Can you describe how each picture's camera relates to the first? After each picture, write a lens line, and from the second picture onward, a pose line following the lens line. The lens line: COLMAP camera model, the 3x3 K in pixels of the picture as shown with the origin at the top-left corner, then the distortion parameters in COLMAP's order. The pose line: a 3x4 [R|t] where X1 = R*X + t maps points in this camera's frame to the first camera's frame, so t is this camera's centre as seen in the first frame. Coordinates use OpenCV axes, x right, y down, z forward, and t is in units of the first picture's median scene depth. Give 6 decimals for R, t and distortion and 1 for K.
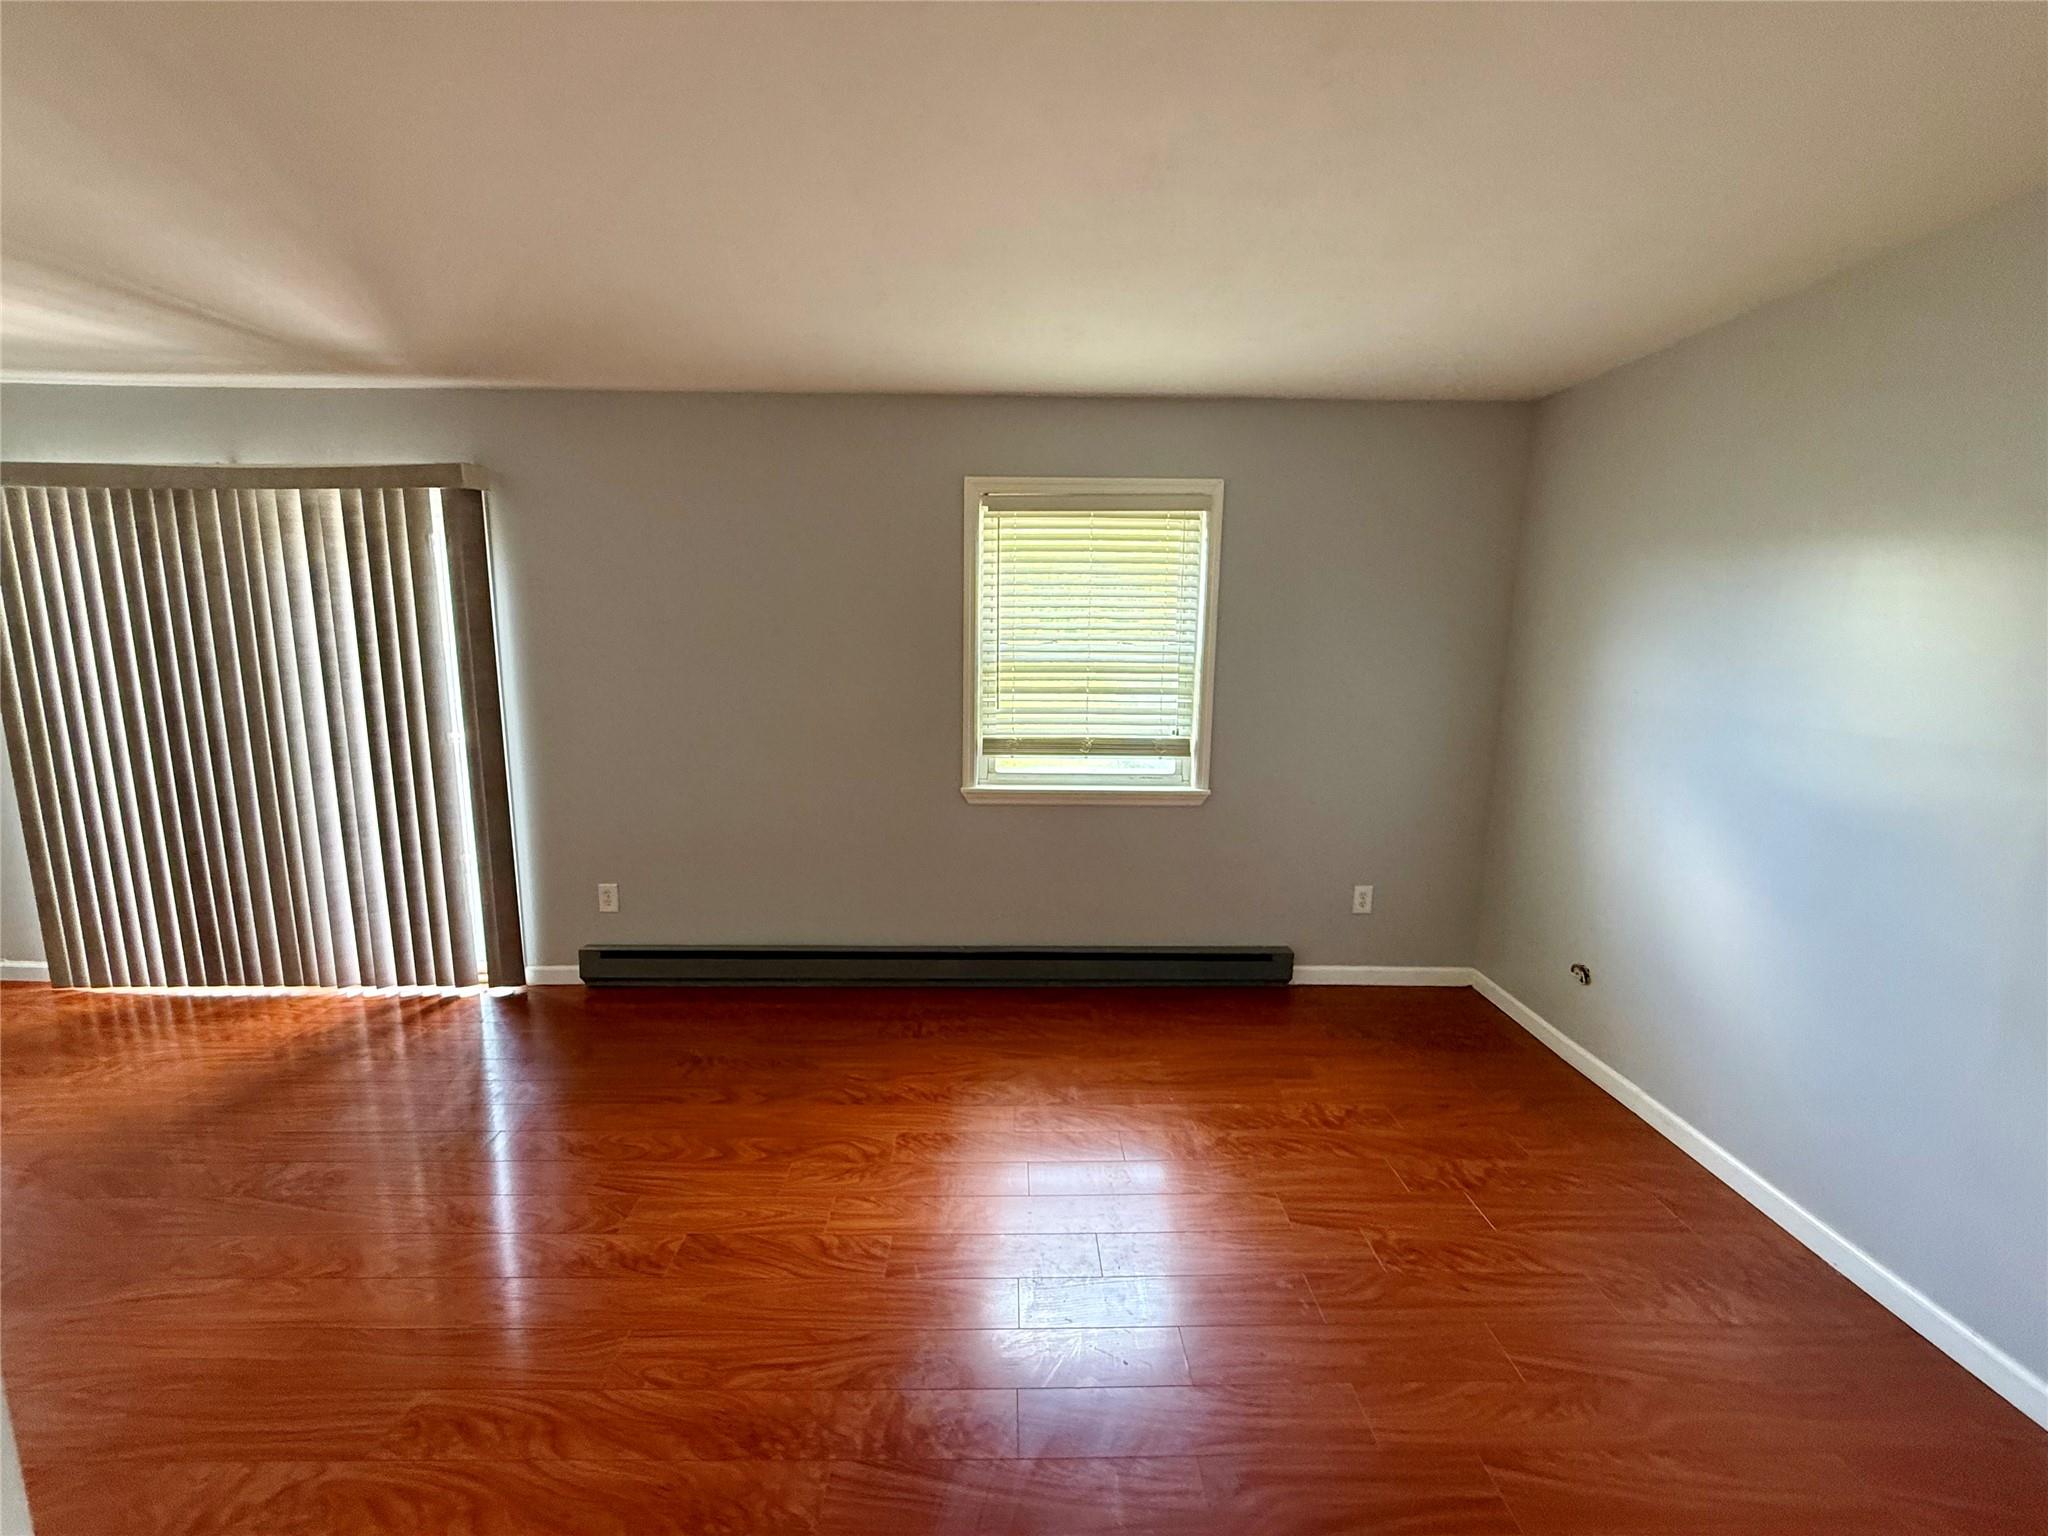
lens RADIAL K [[820.3, 0, 1015.8], [0, 820.3, 773.1], [0, 0, 1]] dist [-0.000150, -0.000151]
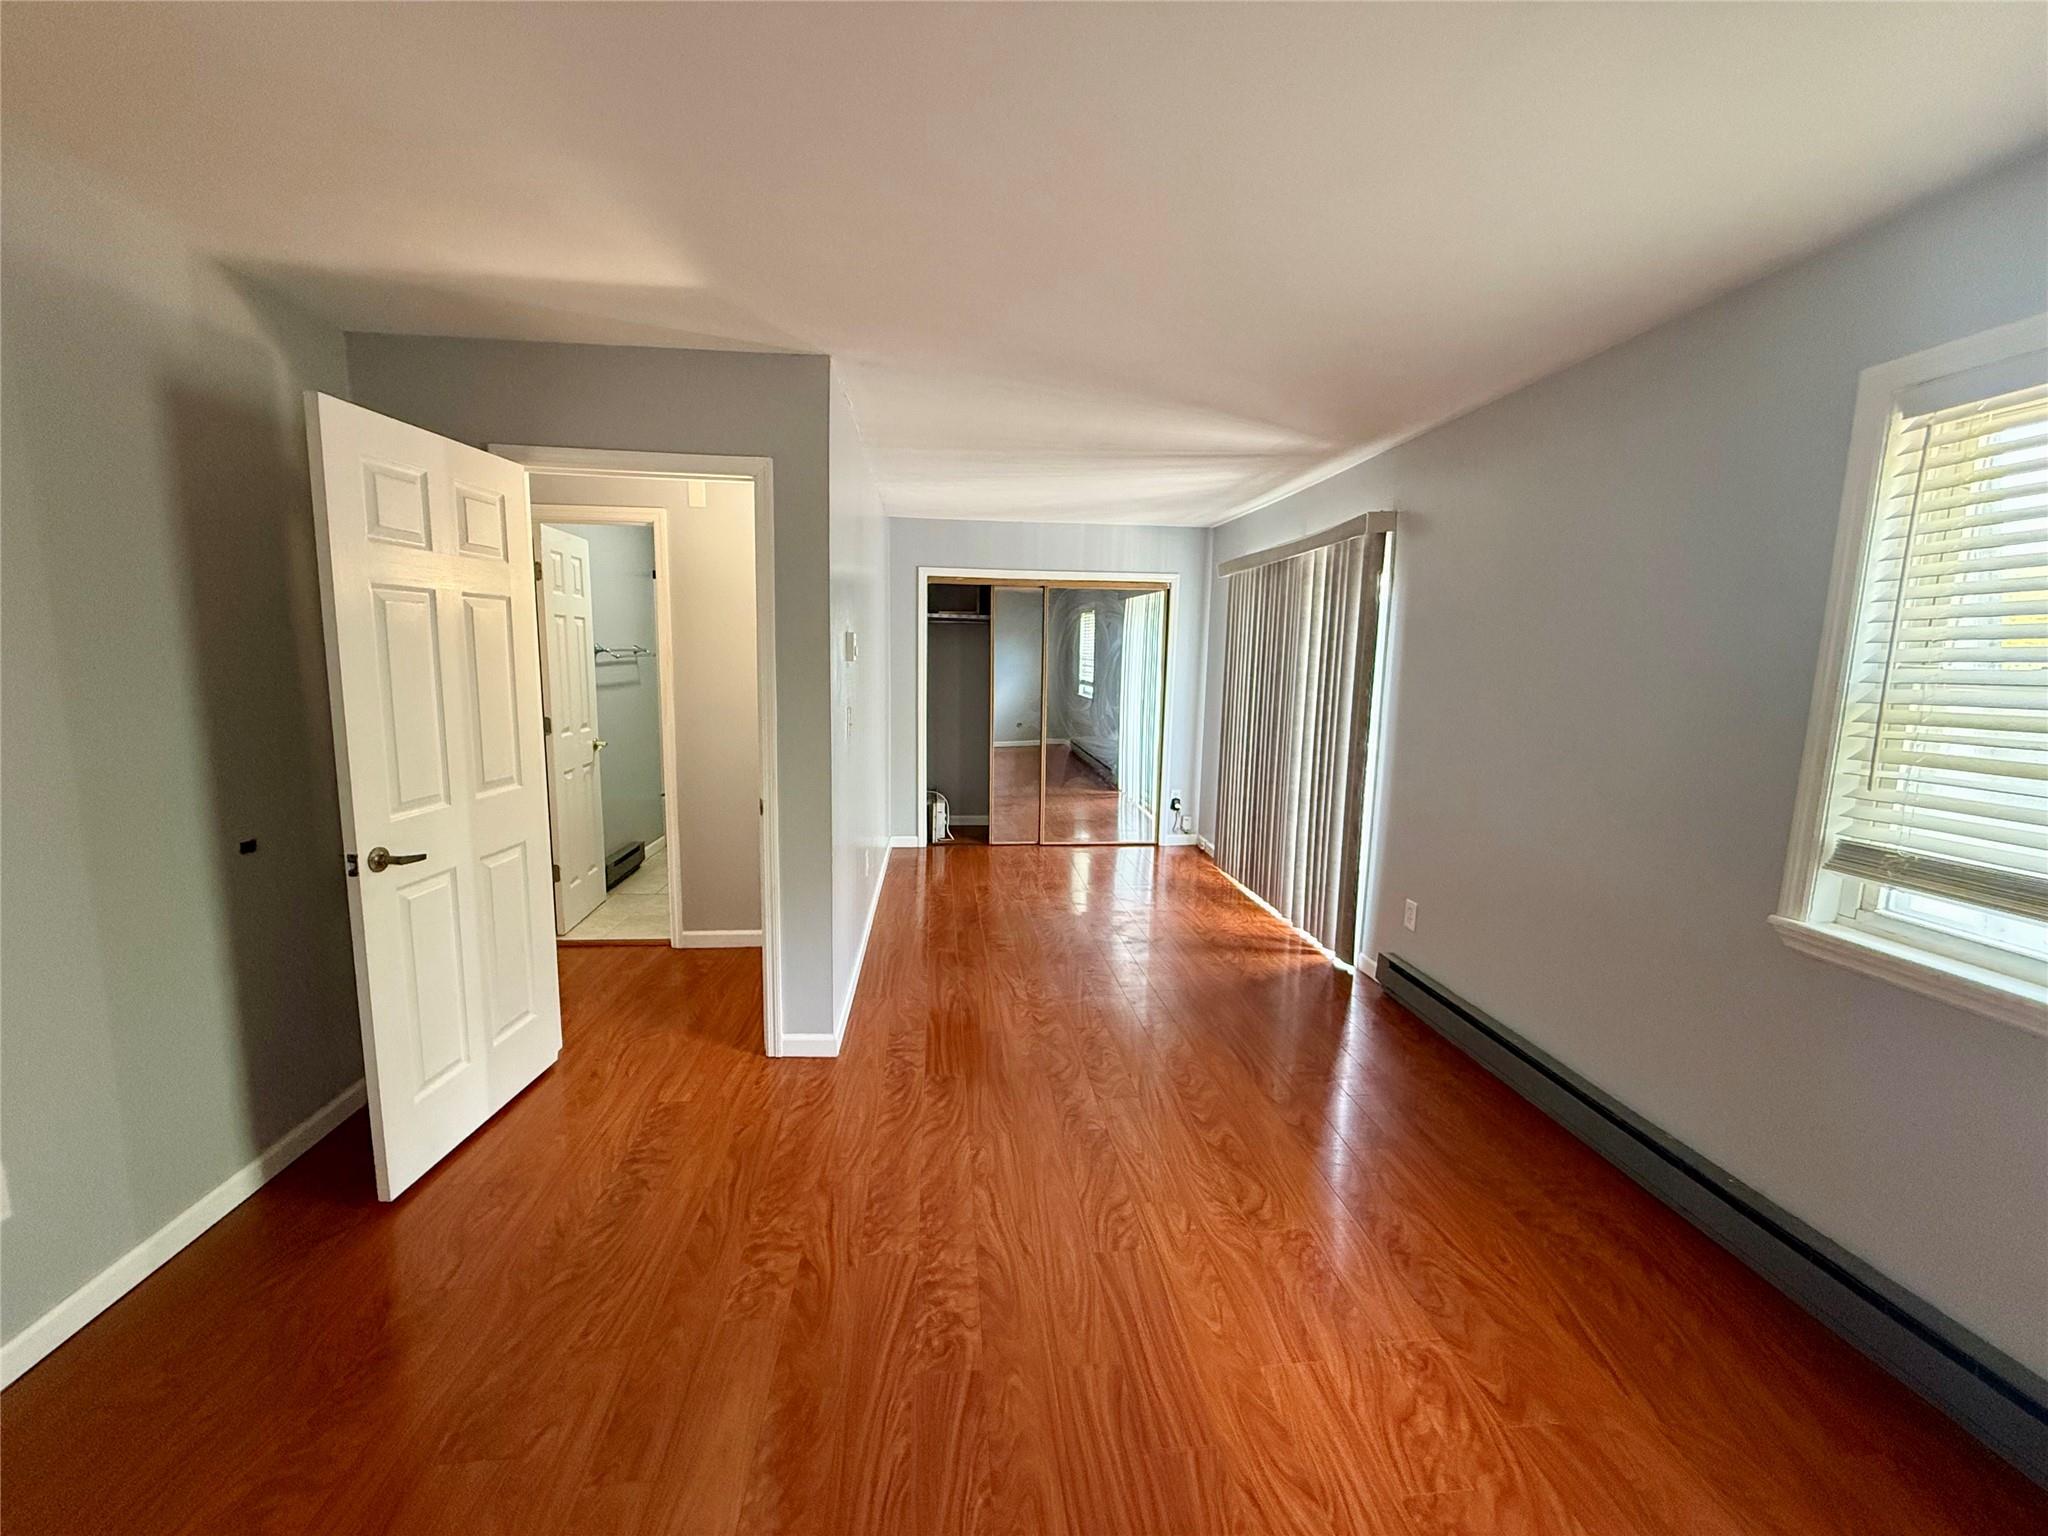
lens RADIAL K [[820.3, 0, 1015.8], [0, 820.3, 773.1], [0, 0, 1]] dist [-0.000150, -0.000151]
pose [[0.076082, 0.133932, -0.988066, 0.471115], [-0.180865, 0.976353, 0.118418, -0.053862], [0.980561, 0.169697, 0.098506, 0.416303]]
